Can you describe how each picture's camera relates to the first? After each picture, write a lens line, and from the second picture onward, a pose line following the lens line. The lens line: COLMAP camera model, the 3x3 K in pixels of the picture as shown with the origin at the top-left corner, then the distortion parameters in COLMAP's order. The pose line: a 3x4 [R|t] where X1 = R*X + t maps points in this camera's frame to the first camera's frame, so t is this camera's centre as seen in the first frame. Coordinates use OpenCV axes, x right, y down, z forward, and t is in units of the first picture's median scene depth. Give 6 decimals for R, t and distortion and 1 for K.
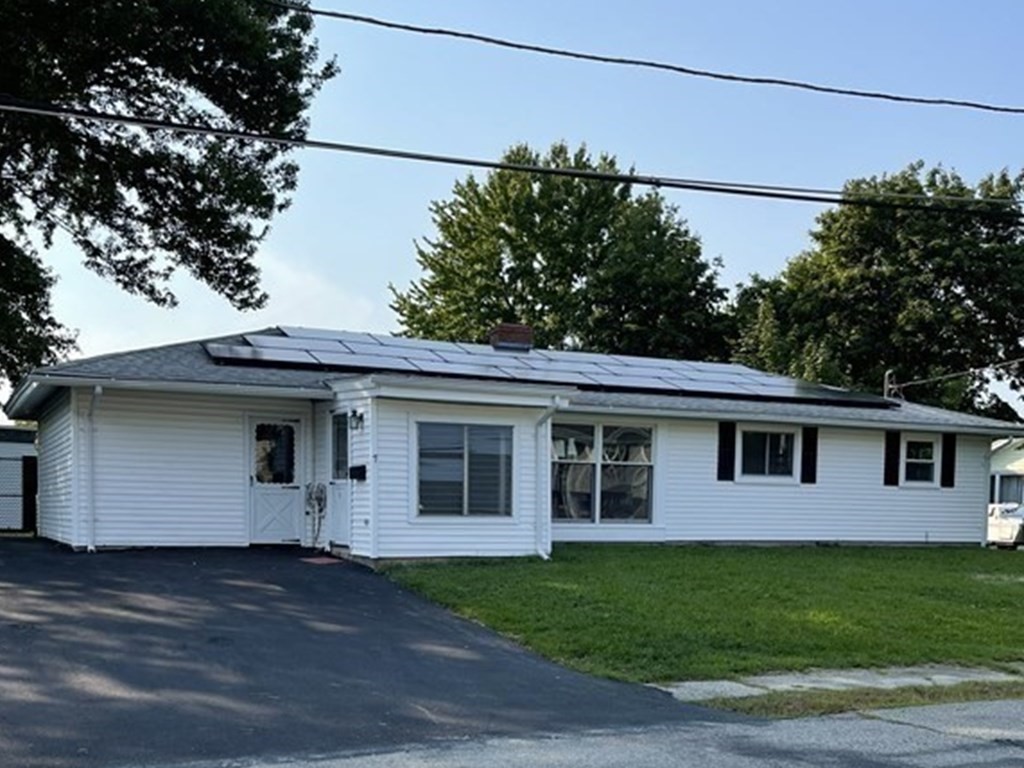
lens RADIAL K [[1187.7, 0, 512.0], [0, 1187.7, 384.0], [0, 0, 1]] dist [-0.002814, 0.017801]
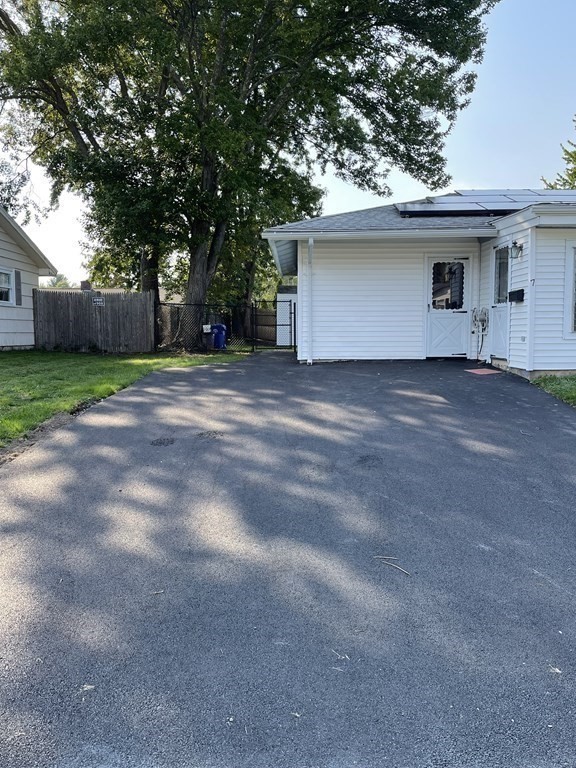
lens RADIAL K [[642.7, 0, 287.4], [0, 642.7, 437.5], [0, 0, 1]] dist [0.035719, 0.005631]
pose [[0.894986, 0.053138, -0.442917, -0.039717], [0.066259, 0.966032, 0.249784, 0.032741], [0.441145, -0.252900, 0.861065, 0.297615]]
